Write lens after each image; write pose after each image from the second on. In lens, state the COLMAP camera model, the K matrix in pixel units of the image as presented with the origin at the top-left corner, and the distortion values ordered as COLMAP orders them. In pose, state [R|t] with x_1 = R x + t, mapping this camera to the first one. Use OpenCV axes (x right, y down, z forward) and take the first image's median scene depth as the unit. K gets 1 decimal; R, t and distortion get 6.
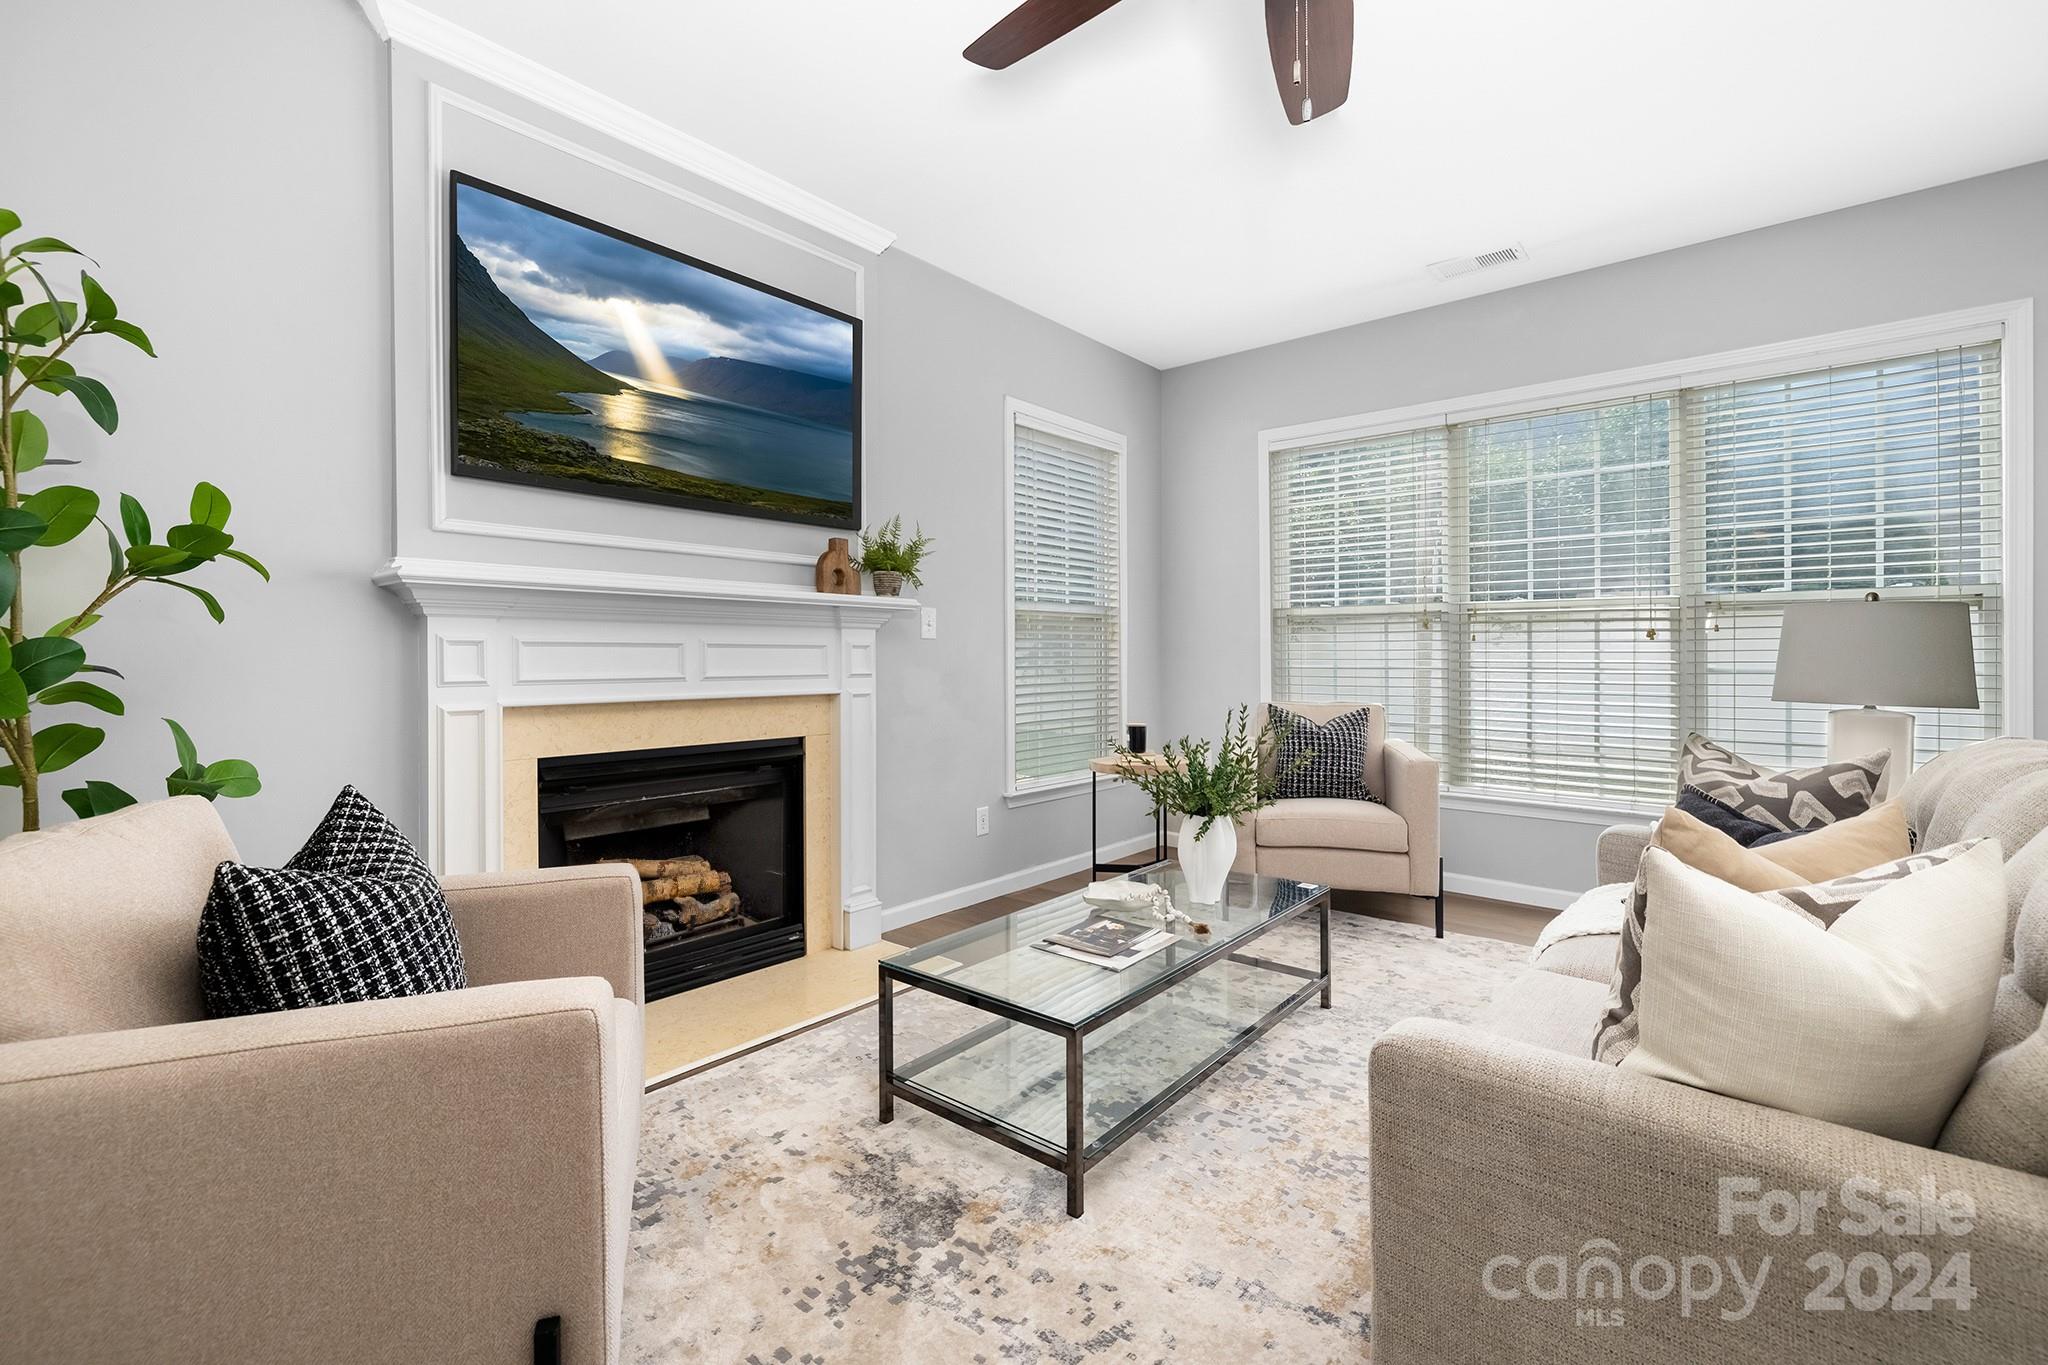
lens RADIAL K [[872.3, 0, 1024.8], [0, 872.3, 655.5], [0, 0, 1]] dist [0.001326, 0.000092]
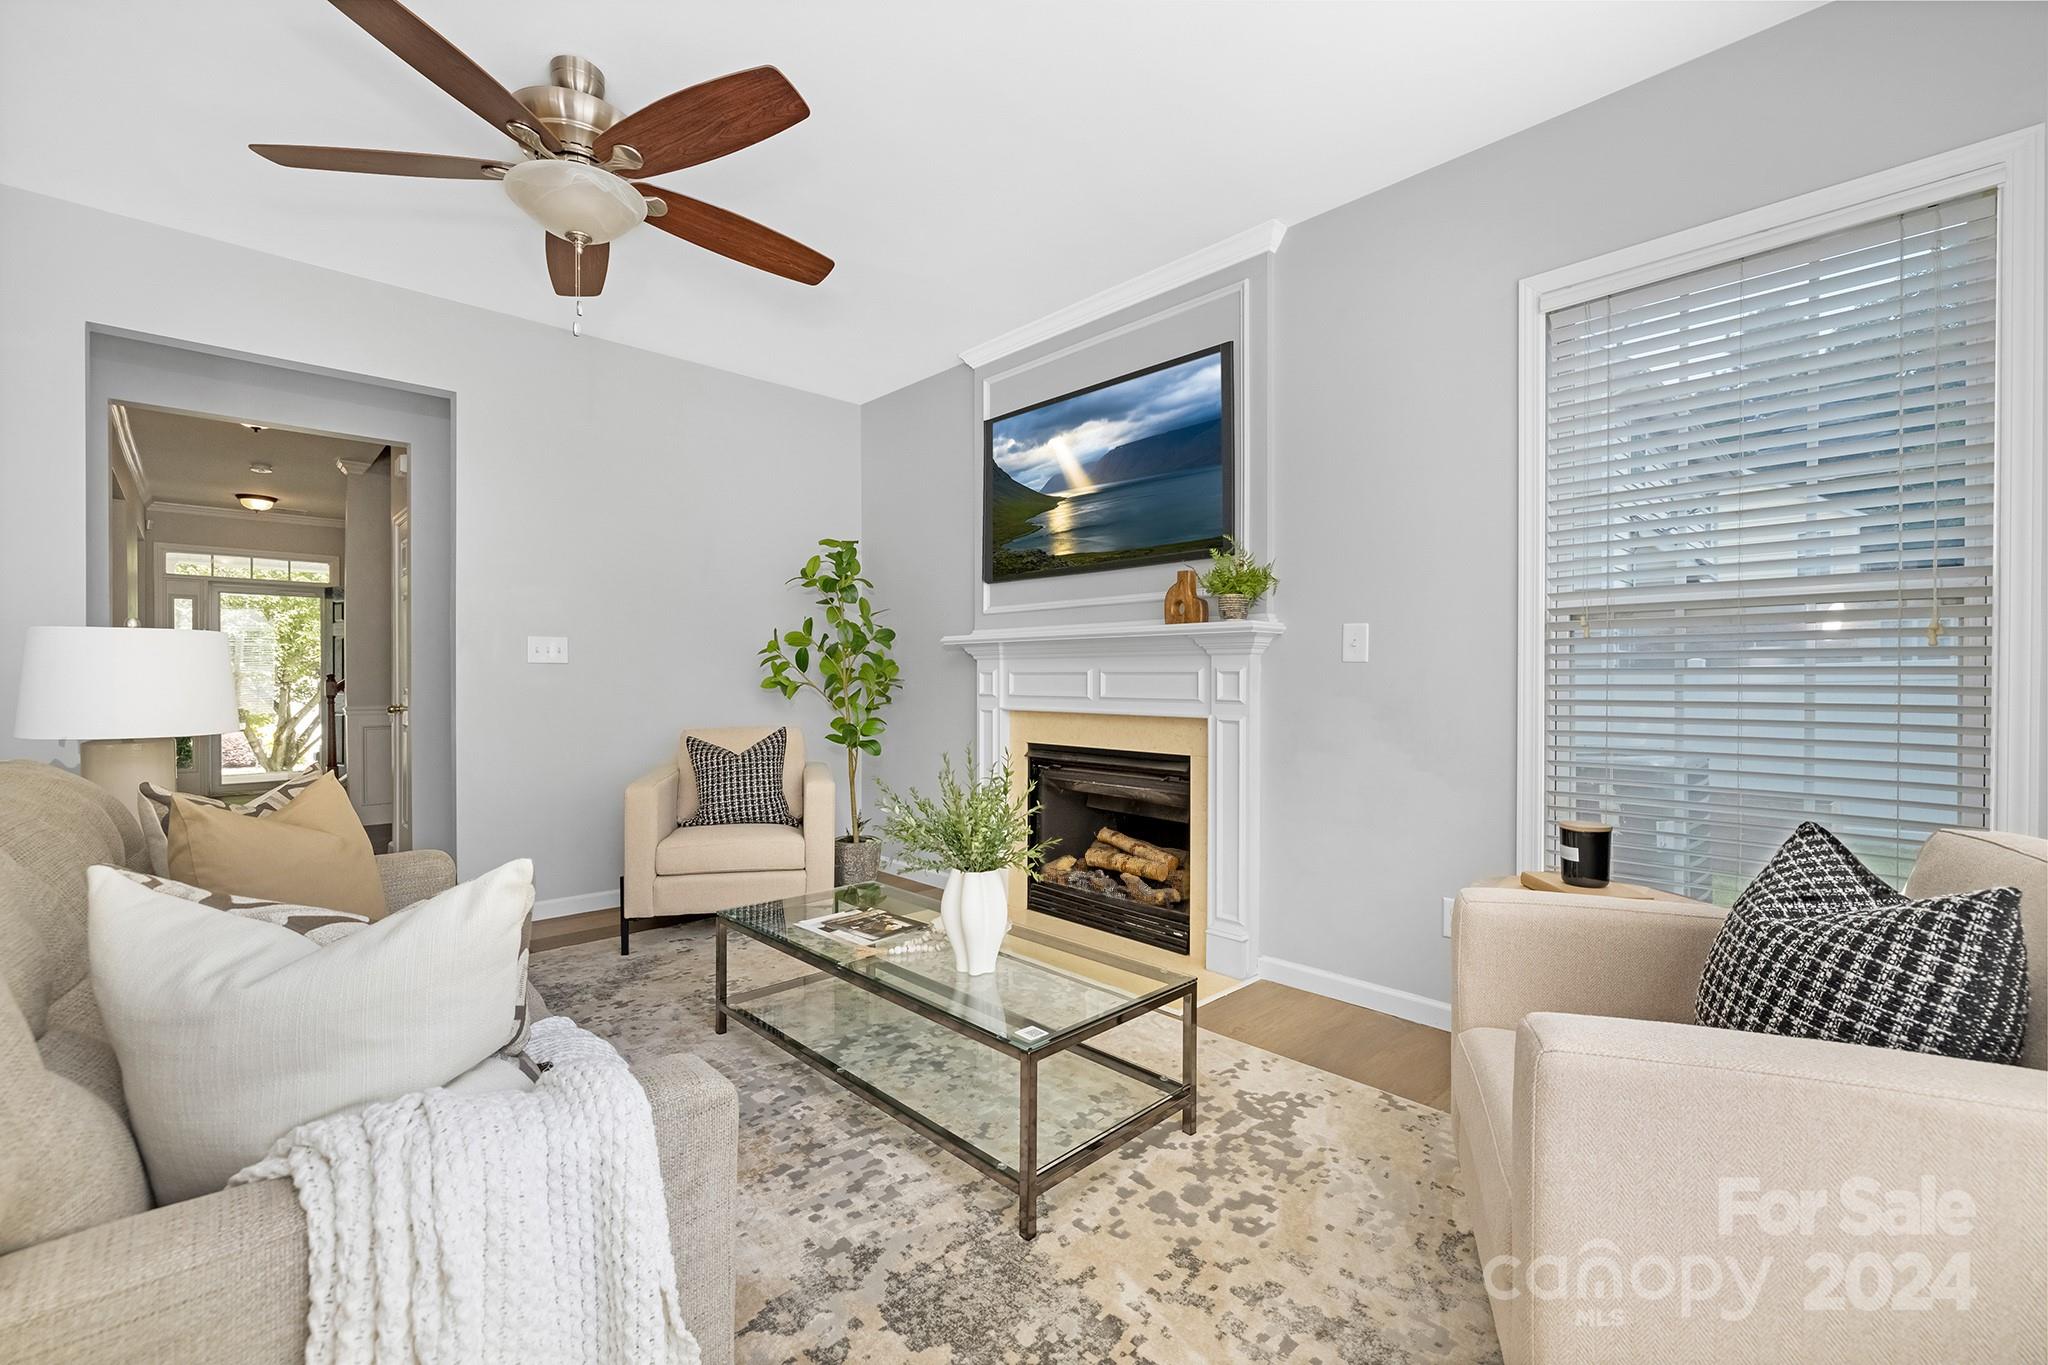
lens RADIAL K [[851.5, 0, 1014.2], [0, 851.5, 671.5], [0, 0, 1]] dist [0.003135, 0.000269]
pose [[-0.086671, -0.000998, -0.996237, 0.923555], [0.000268, 0.999999, -0.001025, -0.012825], [0.996237, -0.000356, -0.086671, 0.978886]]
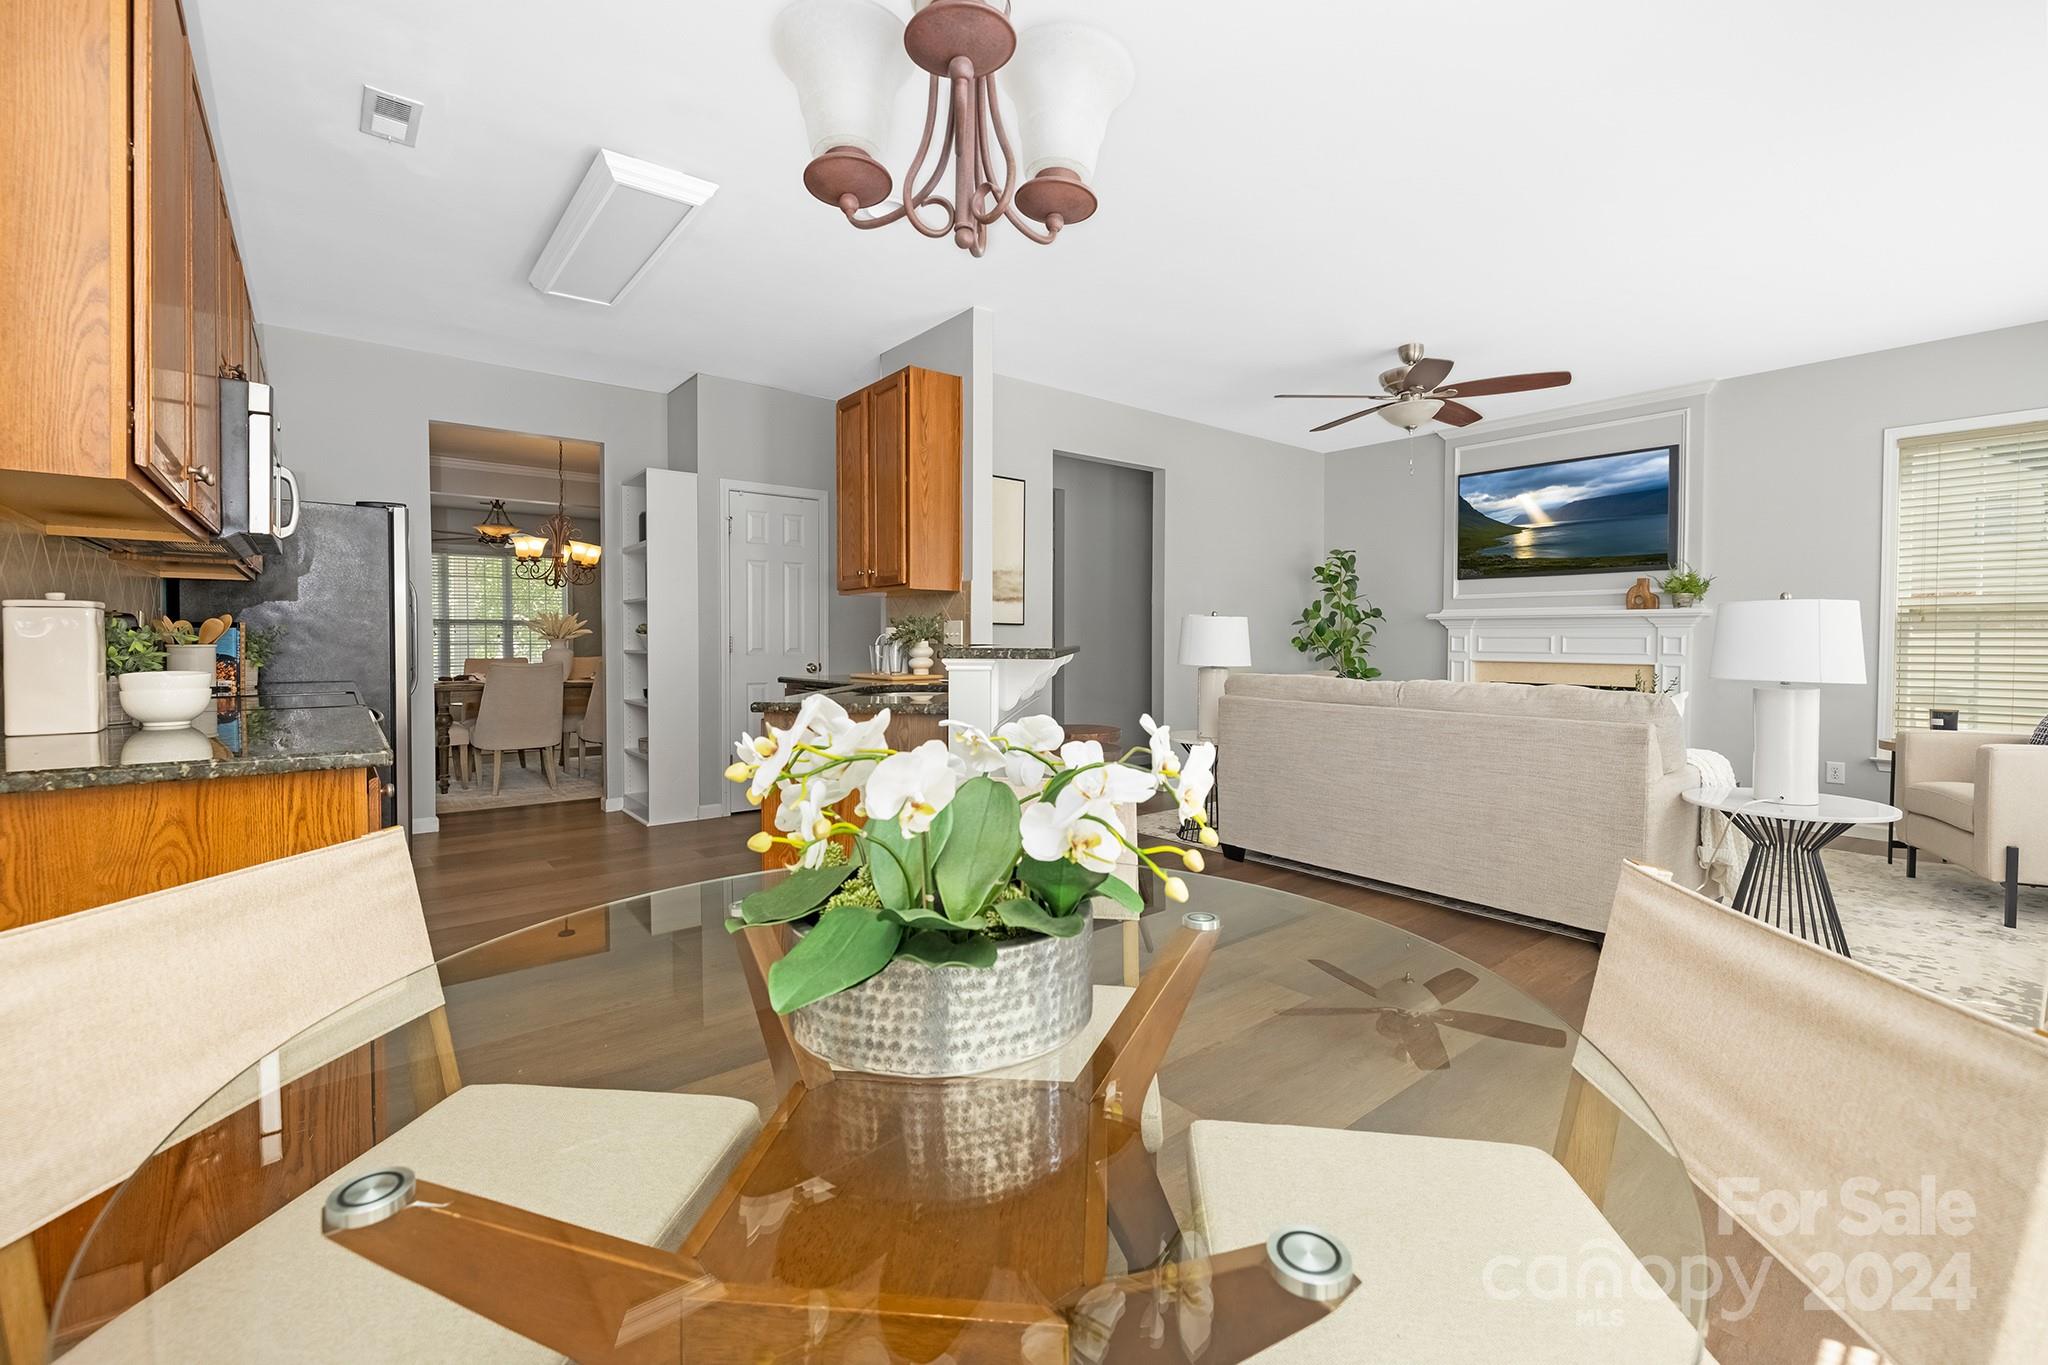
lens RADIAL K [[851.5, 0, 1014.2], [0, 851.5, 671.5], [0, 0, 1]] dist [0.003135, 0.000269]
pose [[-0.166936, 0.045551, -0.984915, 1.957789], [-0.007093, 0.998851, 0.047397, -0.016429], [0.985942, 0.014898, -0.166421, 0.008200]]
